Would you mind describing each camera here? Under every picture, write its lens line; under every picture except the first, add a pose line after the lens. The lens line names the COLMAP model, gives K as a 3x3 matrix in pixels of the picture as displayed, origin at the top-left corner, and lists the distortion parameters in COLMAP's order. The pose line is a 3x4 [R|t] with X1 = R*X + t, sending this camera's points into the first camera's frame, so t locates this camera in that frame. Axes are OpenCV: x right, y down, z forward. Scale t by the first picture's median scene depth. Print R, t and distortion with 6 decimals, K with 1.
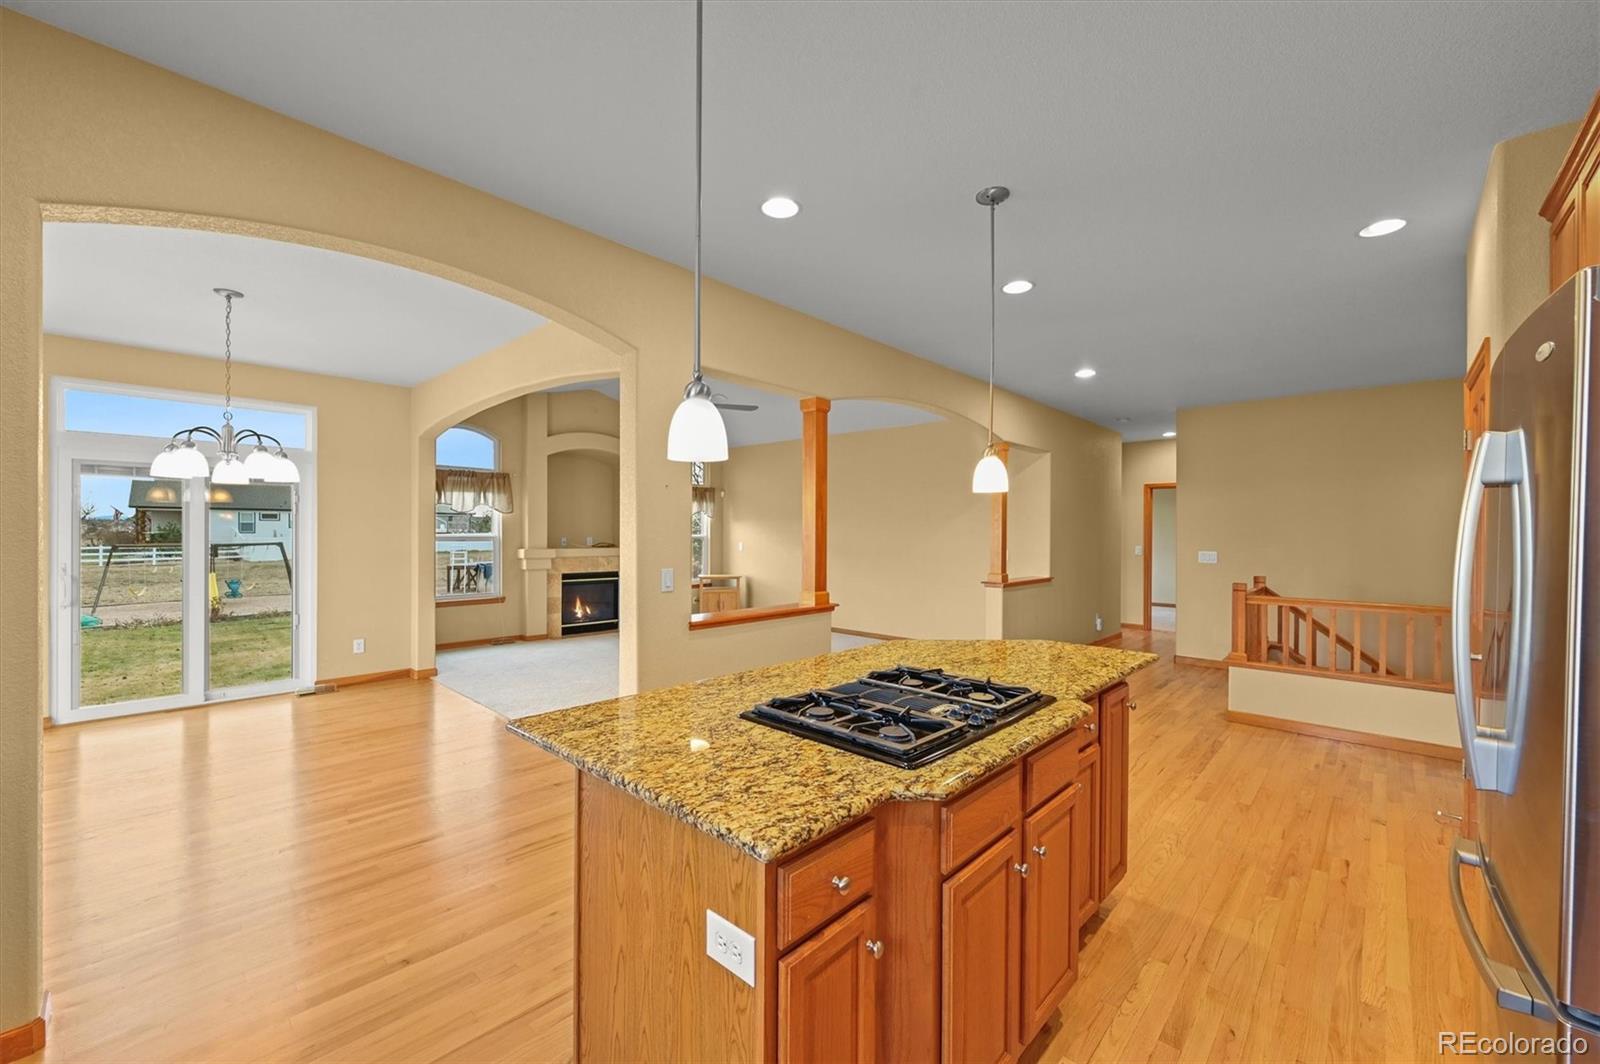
lens RADIAL K [[627.6, 0, 805.6], [0, 627.6, 533.5], [0, 0, 1]] dist [-0.001133, 0.000332]
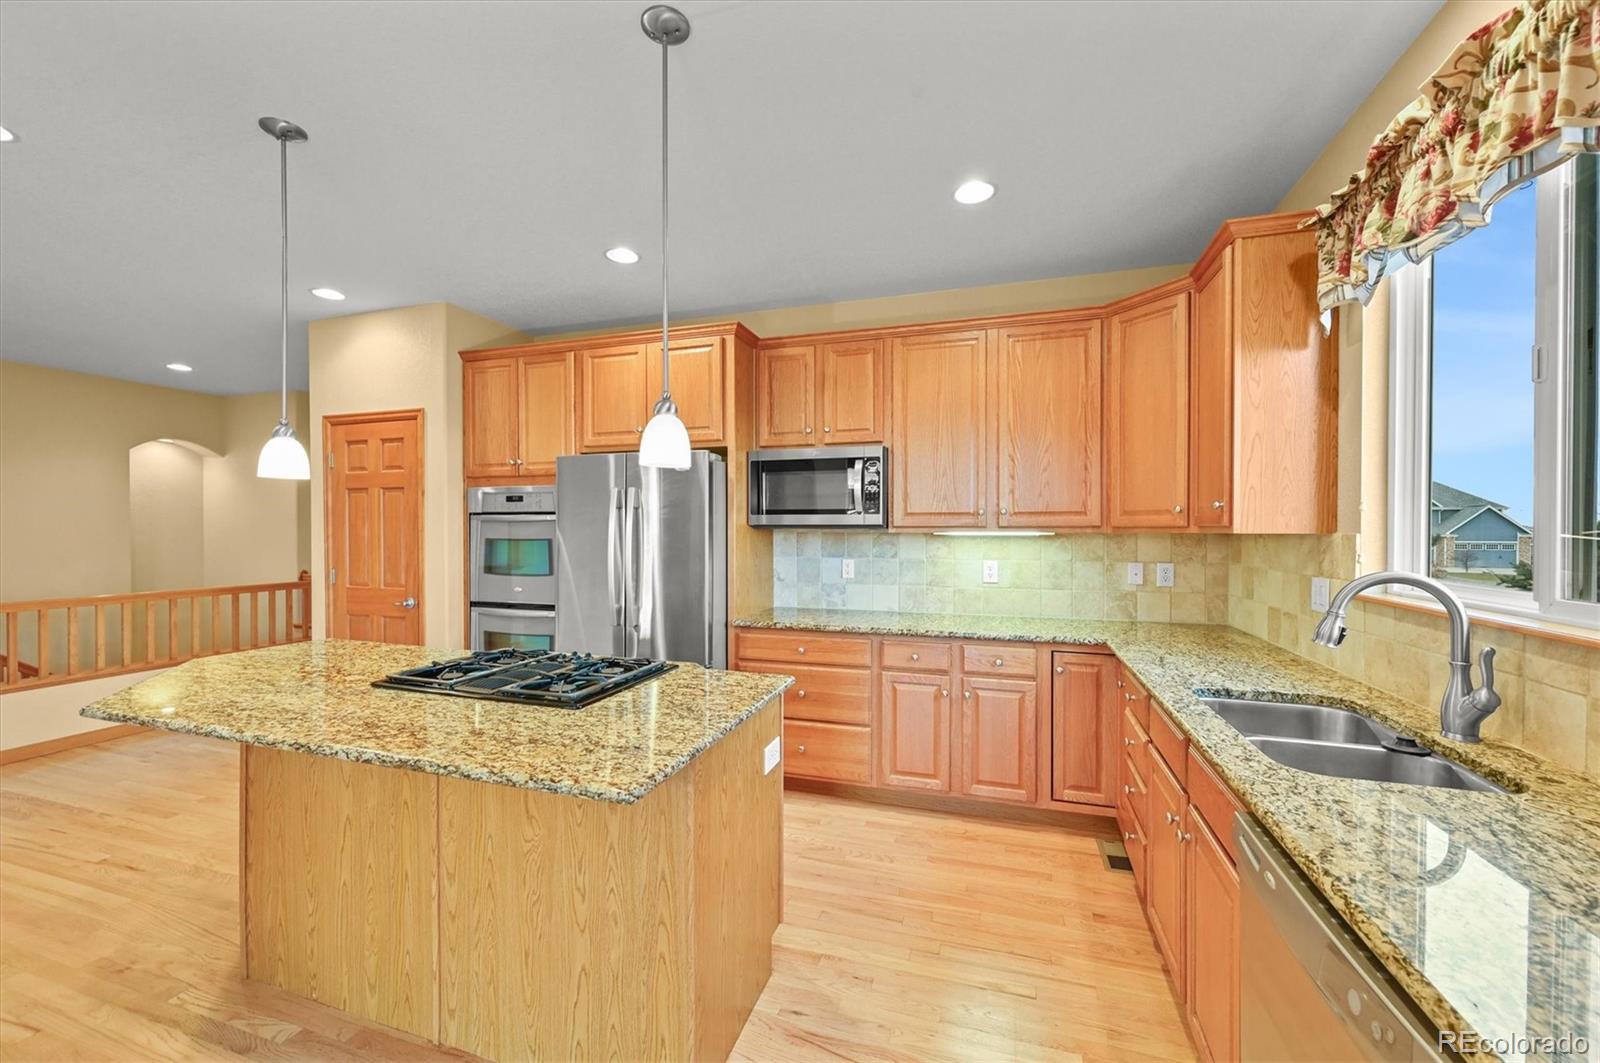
lens RADIAL K [[627.6, 0, 805.6], [0, 627.6, 533.0], [0, 0, 1]] dist [-0.001133, 0.000332]
pose [[-0.425213, -0.011963, 0.905014, -1.098562], [-0.002150, 0.999923, 0.012207, -0.003288], [-0.905091, 0.003245, -0.425207, 1.029131]]
